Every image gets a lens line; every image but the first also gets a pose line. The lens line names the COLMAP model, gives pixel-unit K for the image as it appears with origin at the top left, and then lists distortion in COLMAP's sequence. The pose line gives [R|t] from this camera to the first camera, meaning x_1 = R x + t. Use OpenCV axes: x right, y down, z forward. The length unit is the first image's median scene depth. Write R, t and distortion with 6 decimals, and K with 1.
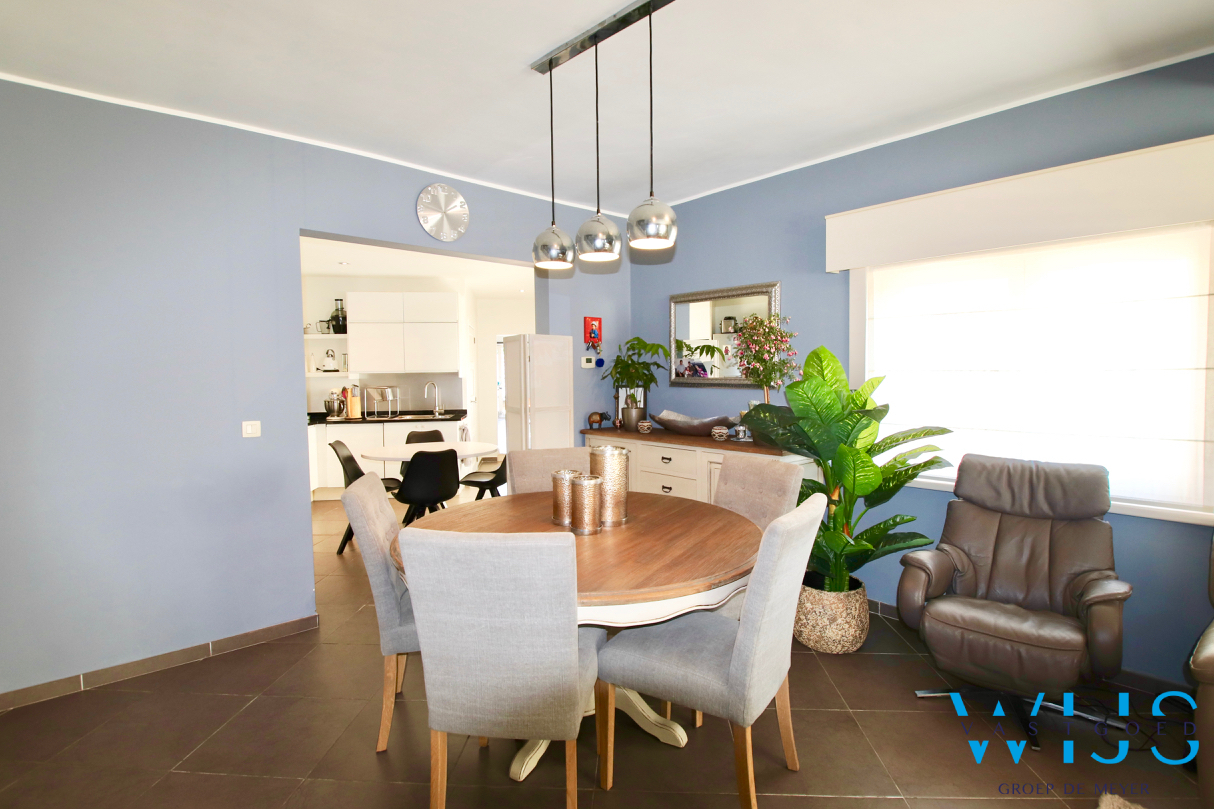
lens RADIAL K [[596.0, 0, 607.0], [0, 596.0, 404.5], [0, 0, 1]] dist [0.009706, -0.000496]
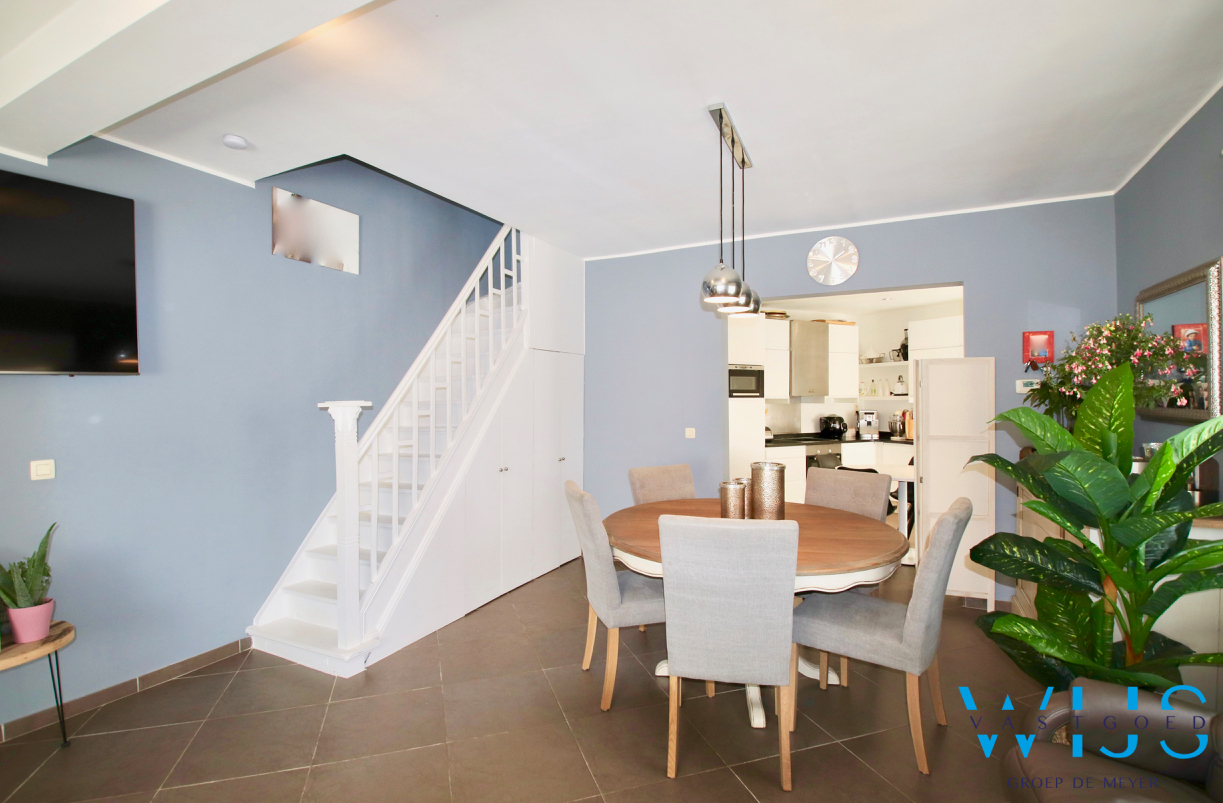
lens RADIAL K [[592.4, 0, 611.5], [0, 592.4, 401.5], [0, 0, 1]] dist [0.003542, 0.000364]
pose [[0.403125, 0.007232, -0.915117, 0.495294], [-0.043972, 0.998967, -0.011475, -0.012988], [0.914088, 0.044865, 0.403026, 0.126802]]
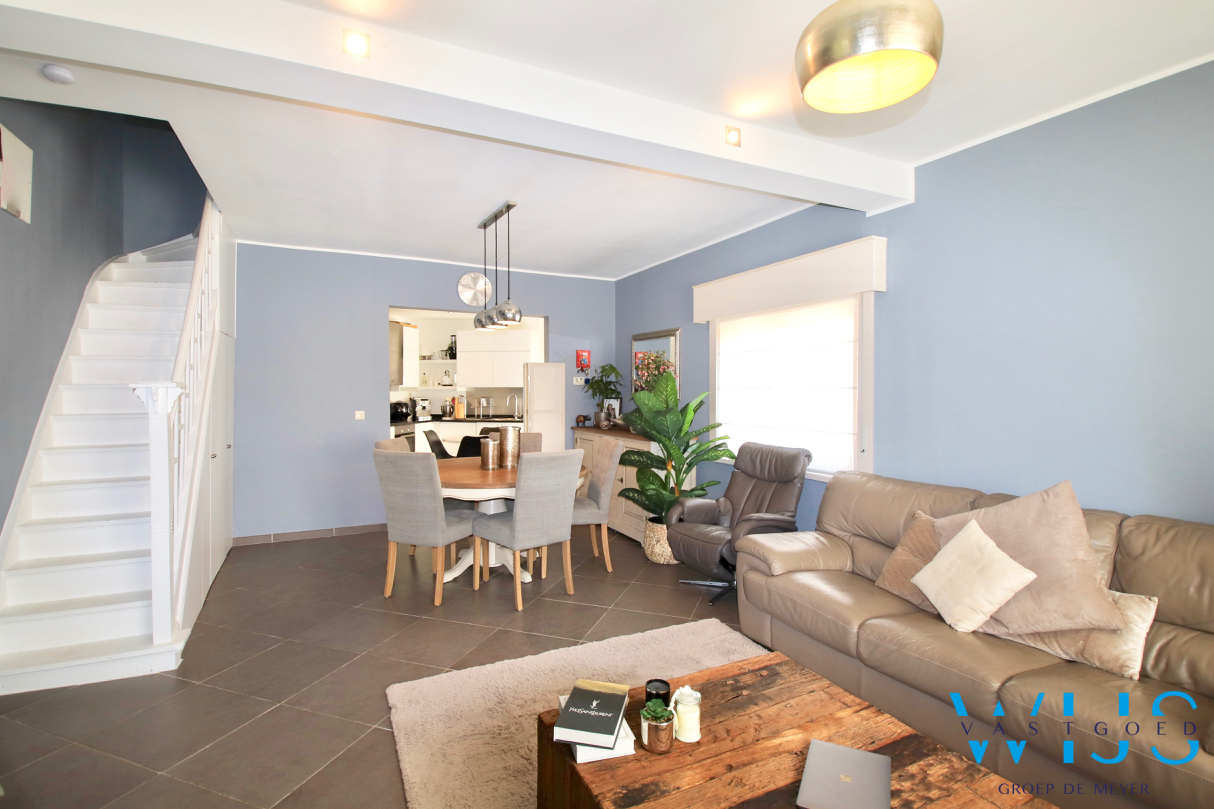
lens RADIAL K [[561.6, 0, 609.6], [0, 561.6, 401.8], [0, 0, 1]] dist [0.000119, -0.000228]
pose [[0.969600, 0.015402, -0.244209, 0.378093], [-0.022657, 0.999381, -0.026927, 0.016304], [0.243643, 0.031641, 0.969349, -0.318440]]
